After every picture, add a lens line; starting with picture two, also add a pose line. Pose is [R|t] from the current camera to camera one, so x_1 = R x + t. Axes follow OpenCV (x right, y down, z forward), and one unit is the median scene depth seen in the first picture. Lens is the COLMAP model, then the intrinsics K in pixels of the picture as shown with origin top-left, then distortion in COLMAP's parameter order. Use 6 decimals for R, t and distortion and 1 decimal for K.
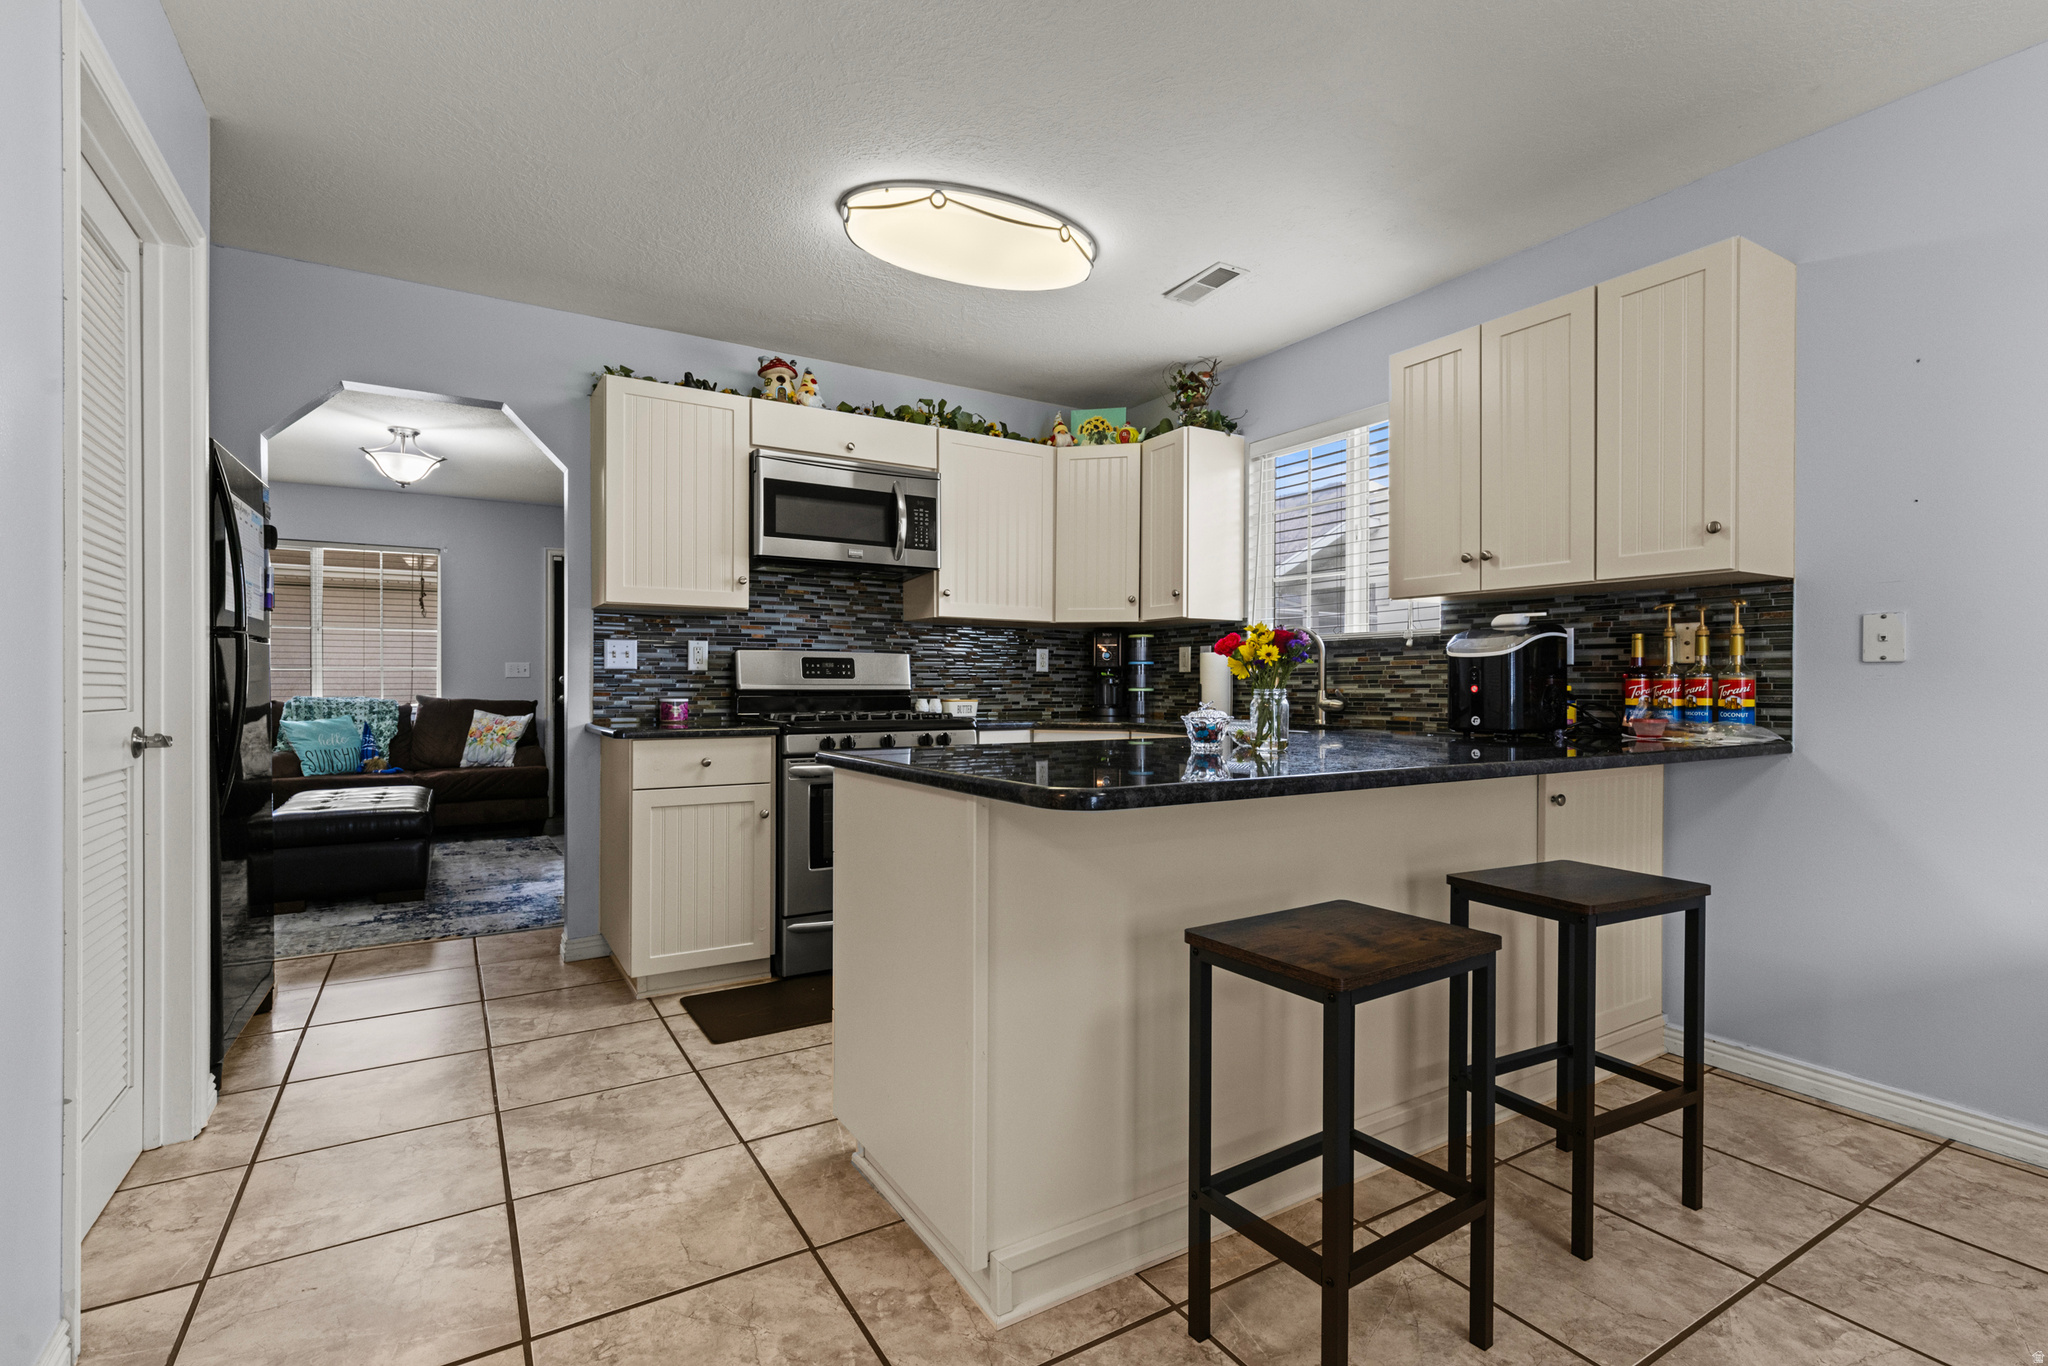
lens RADIAL K [[928.8, 0, 1046.1], [0, 928.8, 694.1], [0, 0, 1]] dist [0.001714, -0.000100]
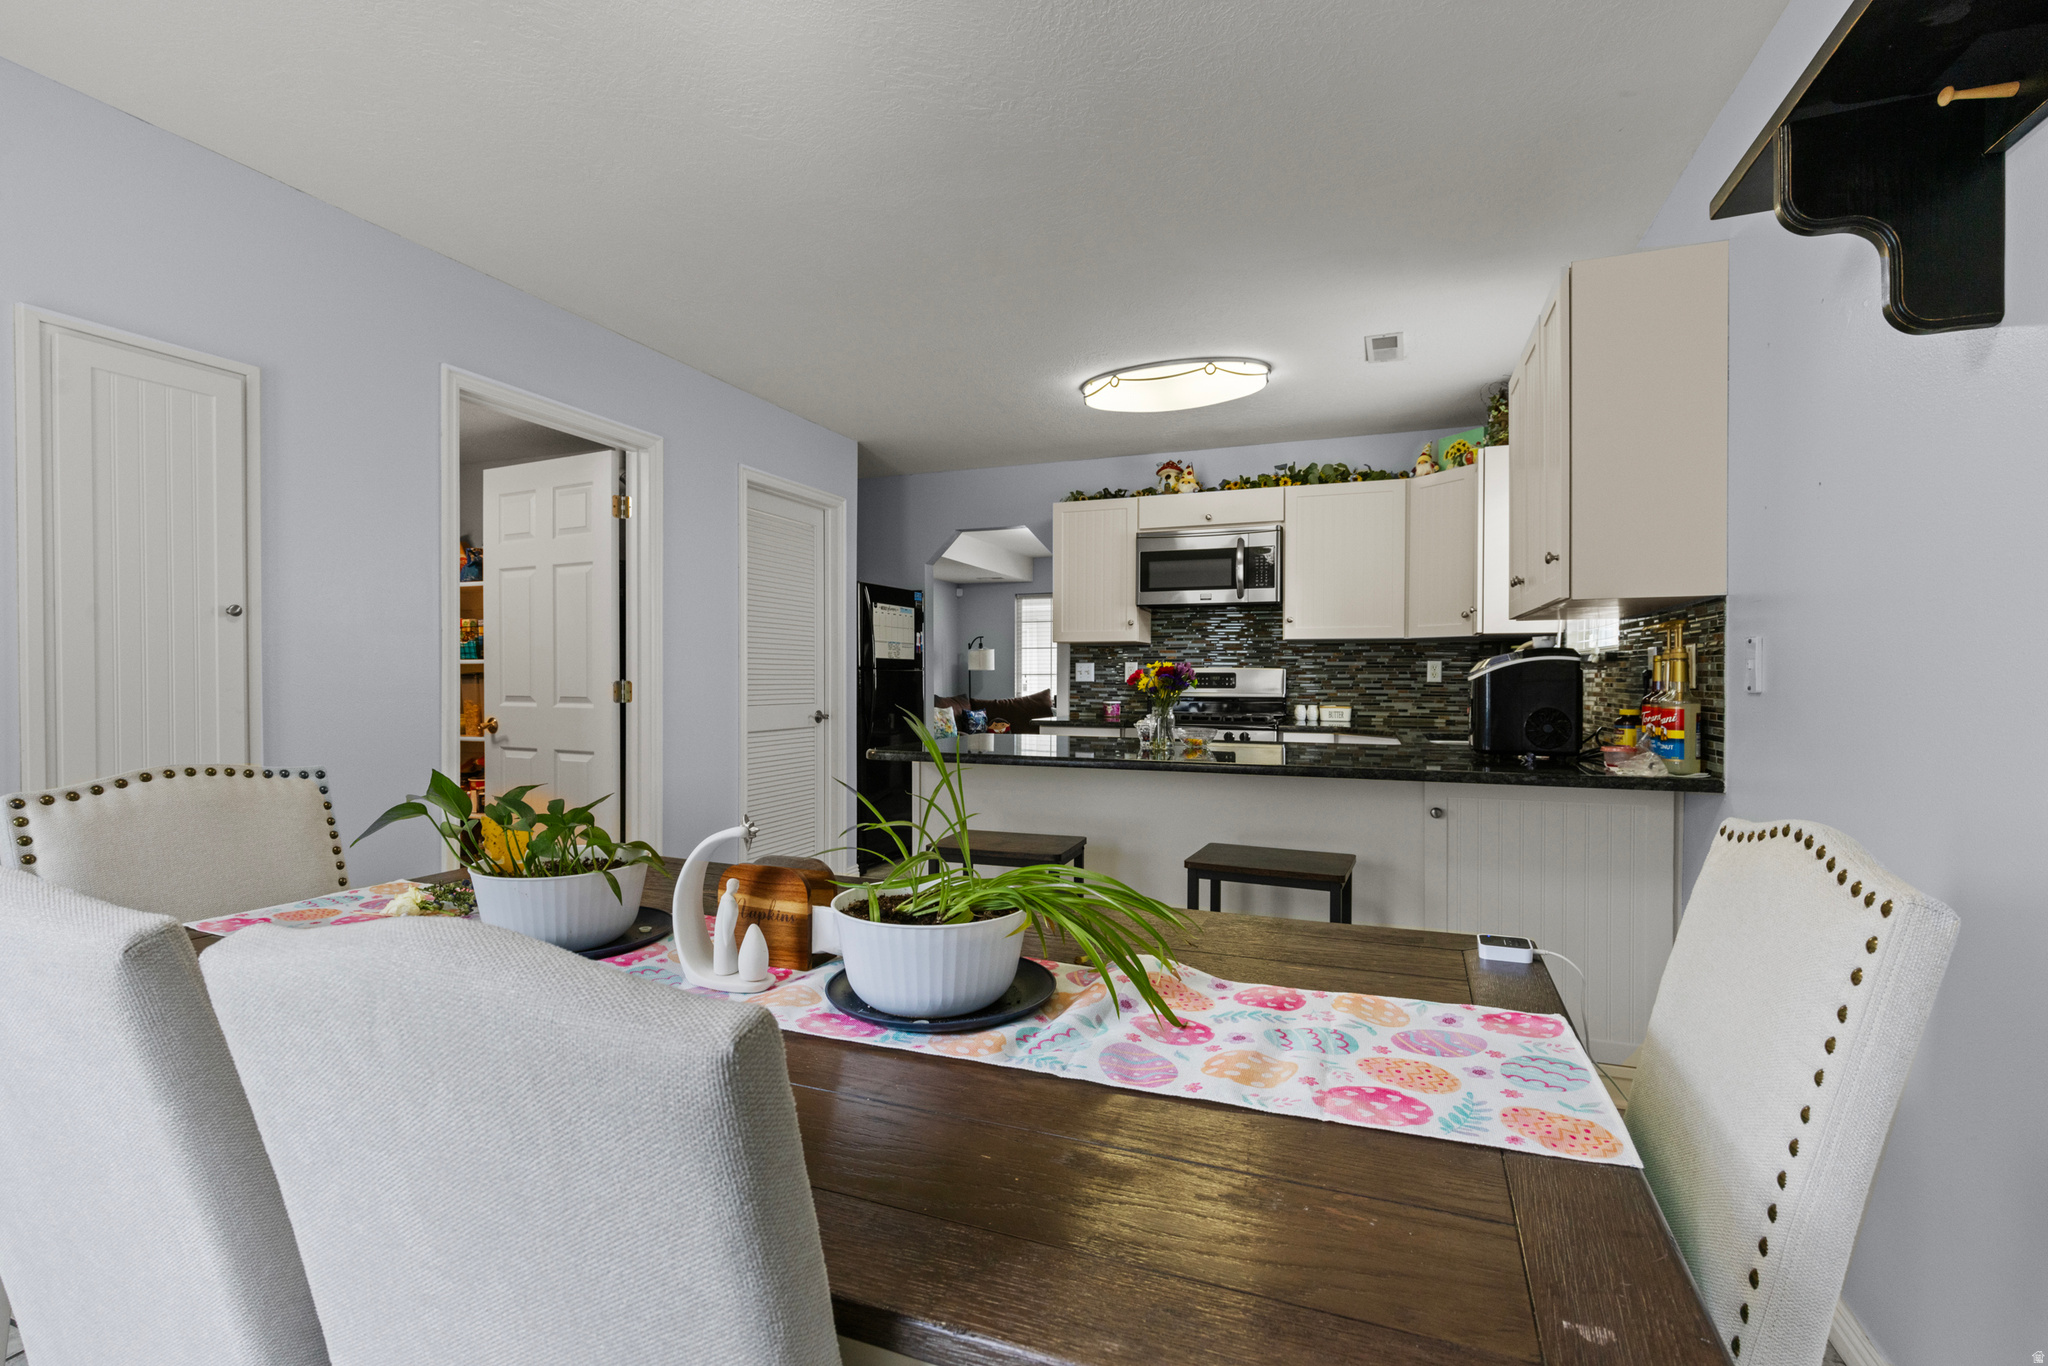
lens RADIAL K [[928.8, 0, 1000.4], [0, 928.8, 675.7], [0, 0, 1]] dist [0.001714, -0.000100]
pose [[0.590790, -0.001042, -0.806825, 0.700349], [-0.010170, 0.999910, -0.008738, -0.021452], [0.806761, 0.013368, 0.590726, -0.038299]]
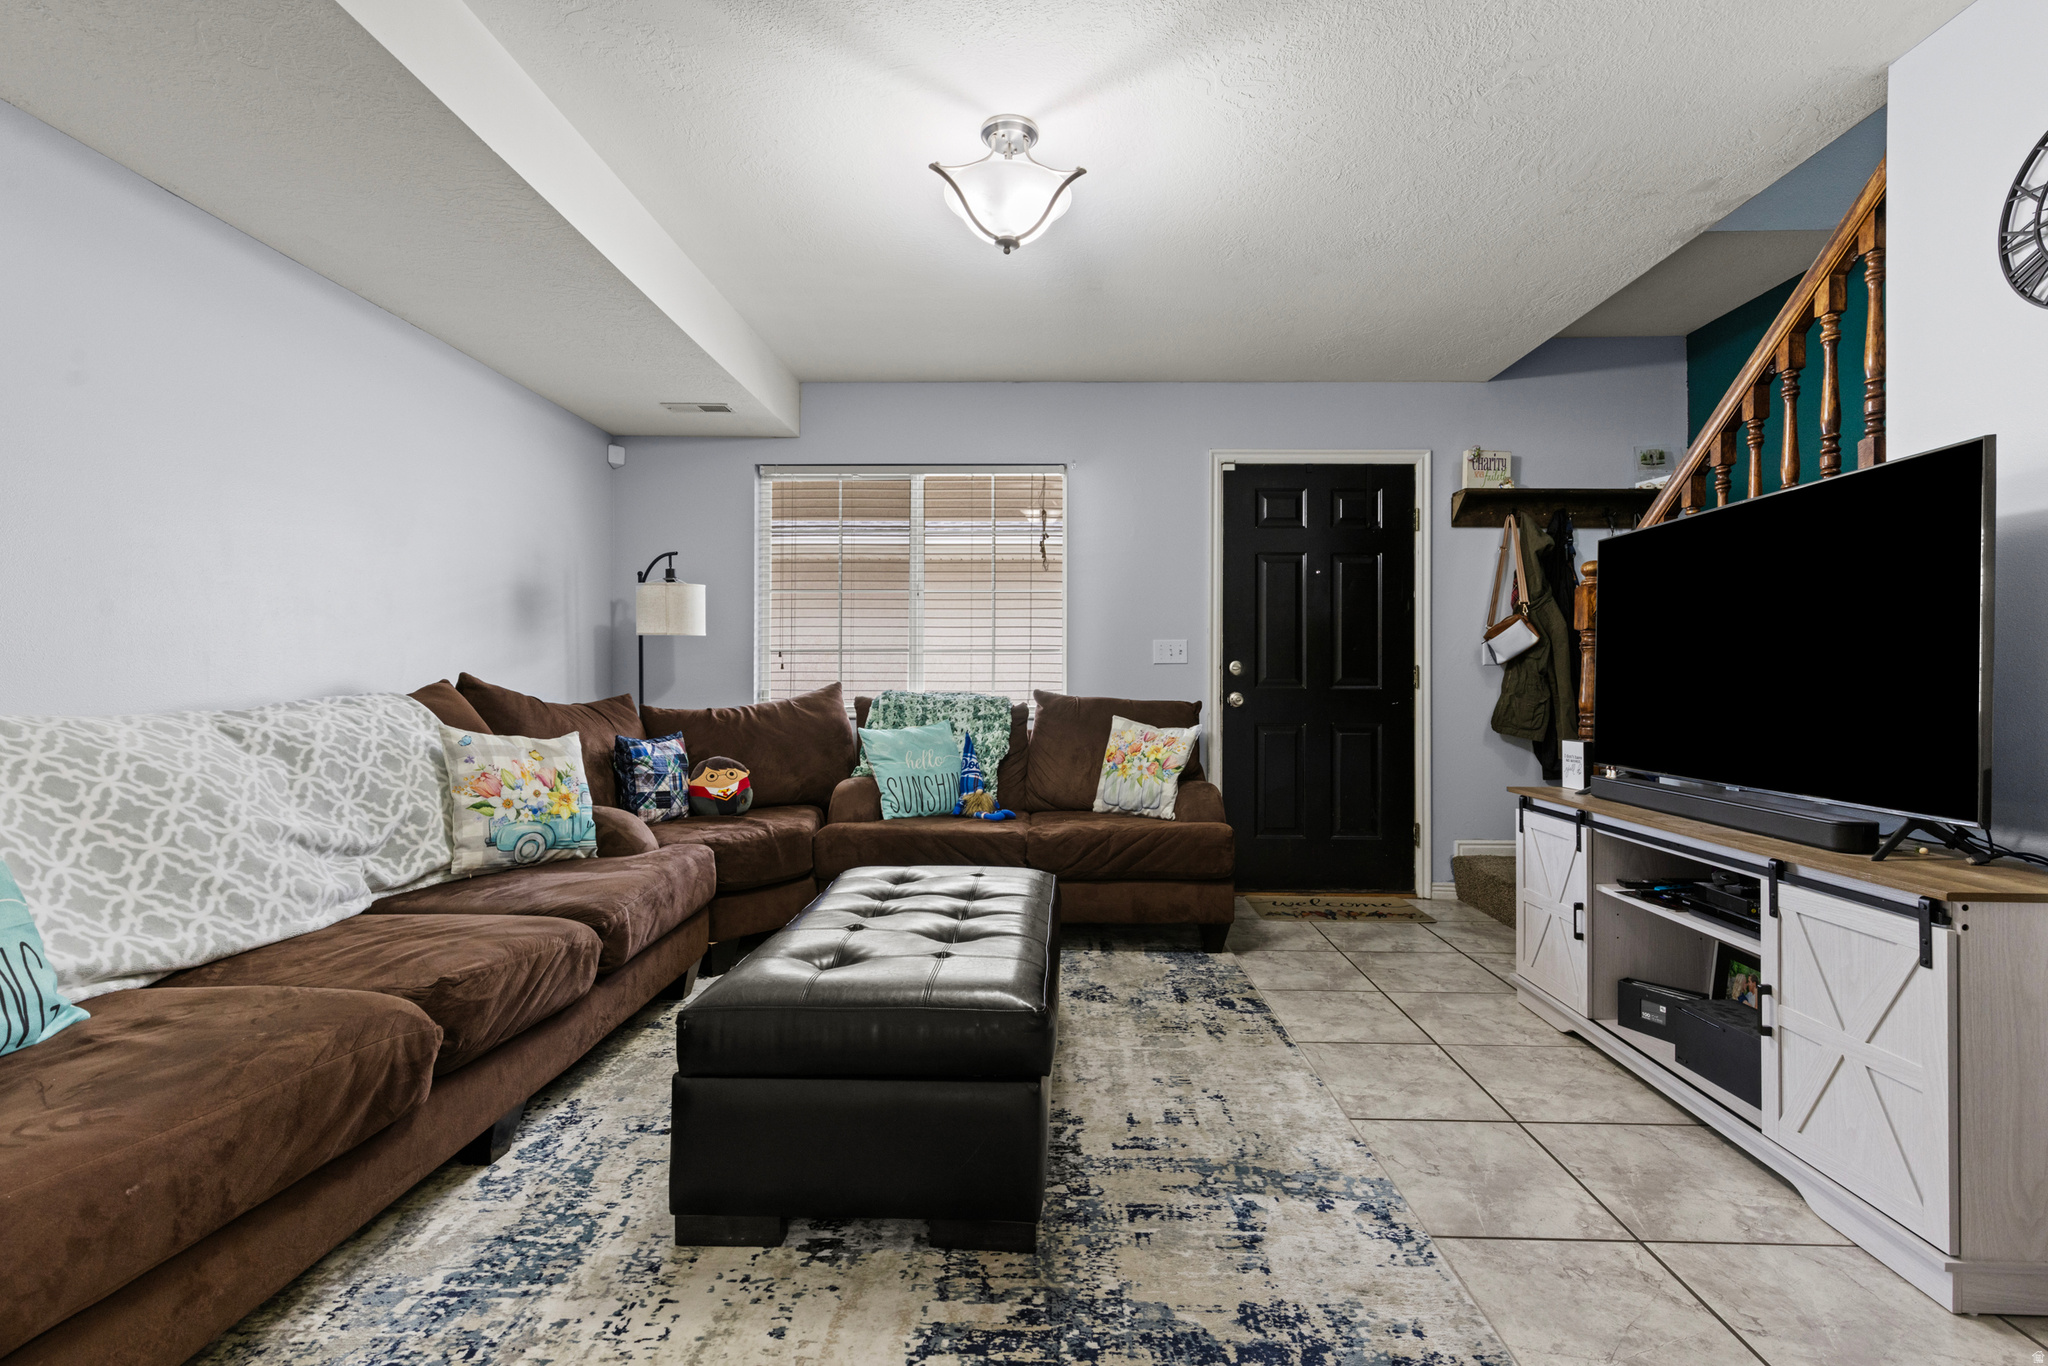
lens RADIAL K [[928.8, 0, 1045.8], [0, 928.8, 677.5], [0, 0, 1]] dist [0.001714, -0.000100]
pose [[0.828900, 0.000858, -0.559397, -0.589370], [-0.006166, 0.999952, -0.007603, -0.005620], [0.559364, 0.009751, 0.828865, 0.891469]]
